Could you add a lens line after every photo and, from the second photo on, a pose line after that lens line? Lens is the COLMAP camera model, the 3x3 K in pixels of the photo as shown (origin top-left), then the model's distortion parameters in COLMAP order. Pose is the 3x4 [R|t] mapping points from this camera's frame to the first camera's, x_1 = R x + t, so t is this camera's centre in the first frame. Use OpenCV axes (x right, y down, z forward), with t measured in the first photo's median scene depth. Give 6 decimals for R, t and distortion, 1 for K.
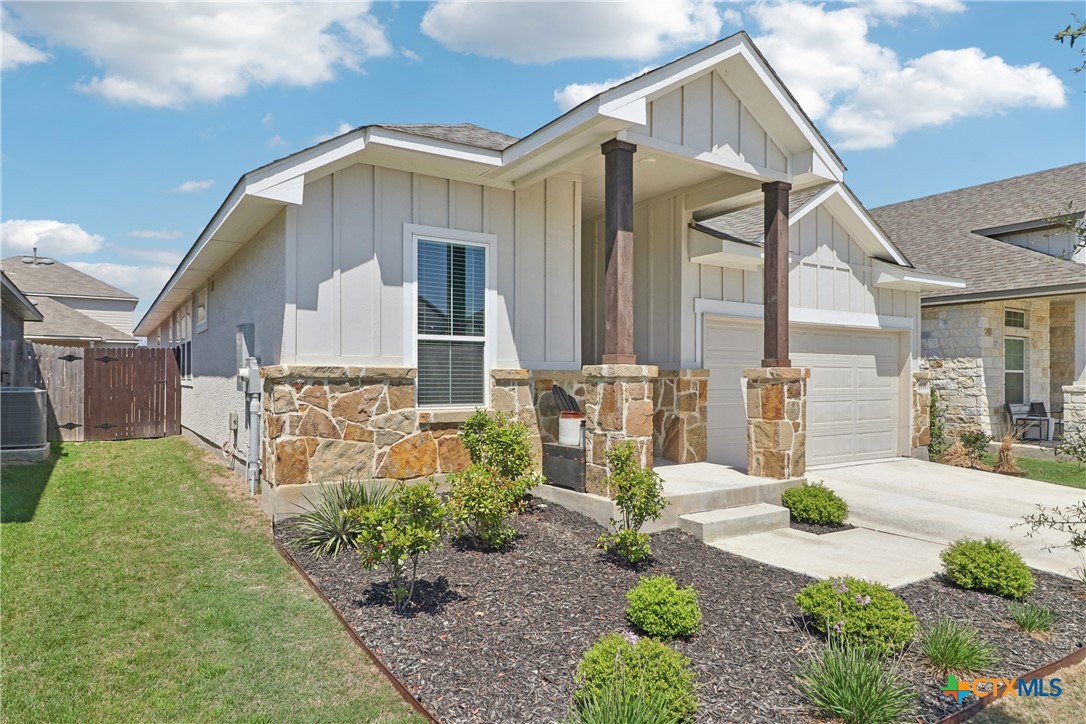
lens RADIAL K [[668.5, 0, 541.1], [0, 668.5, 368.3], [0, 0, 1]] dist [0.002824, -0.000528]
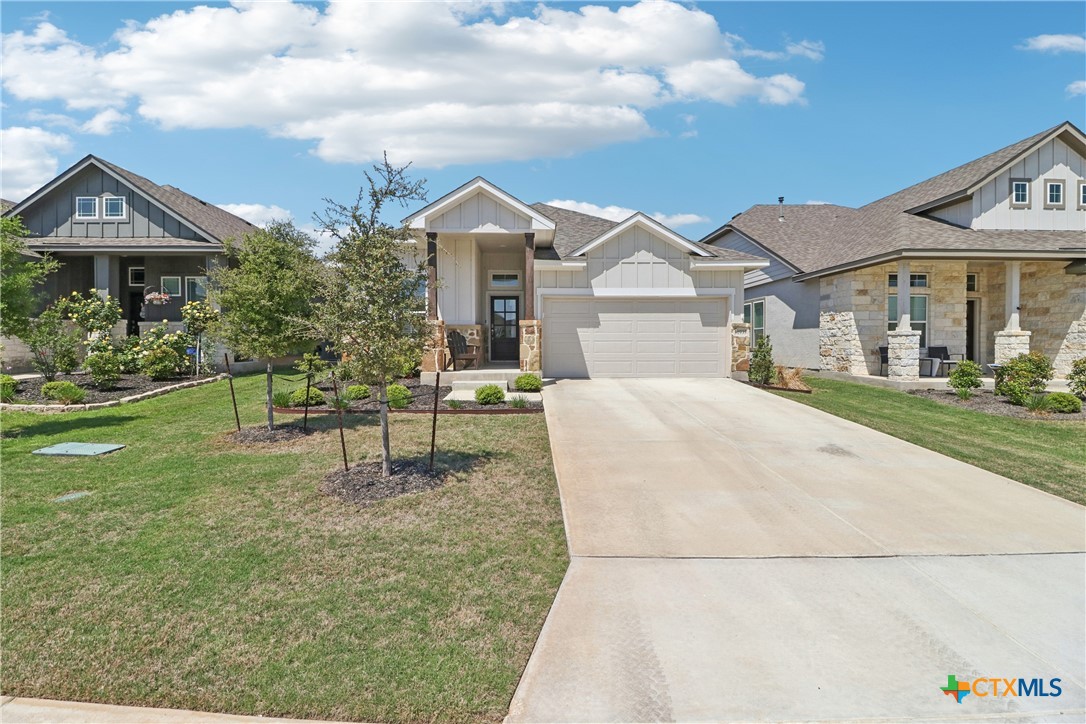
lens RADIAL K [[513.2, 0, 549.7], [0, 513.2, 344.2], [0, 0, 1]] dist [-0.002773, -0.008075]
pose [[0.861086, -0.006939, -0.508412, 1.324291], [0.012290, 0.999899, 0.007168, 0.068267], [0.508311, -0.012421, 0.861084, -0.395656]]
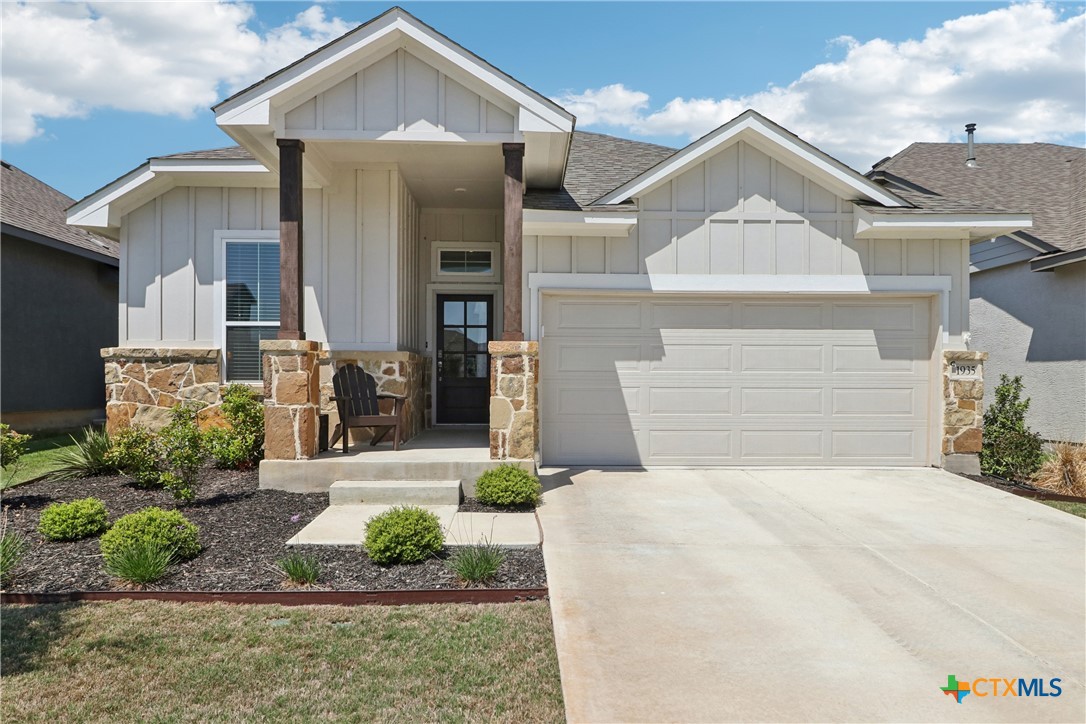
lens RADIAL K [[766.8, 0, 547.3], [0, 766.8, 378.5], [0, 0, 1]] dist [-0.002022, 0.002282]
pose [[0.861656, -0.003339, -0.507481, 1.008329], [0.006327, 0.999971, 0.004163, 0.049220], [0.507453, -0.006798, 0.861653, 0.106973]]
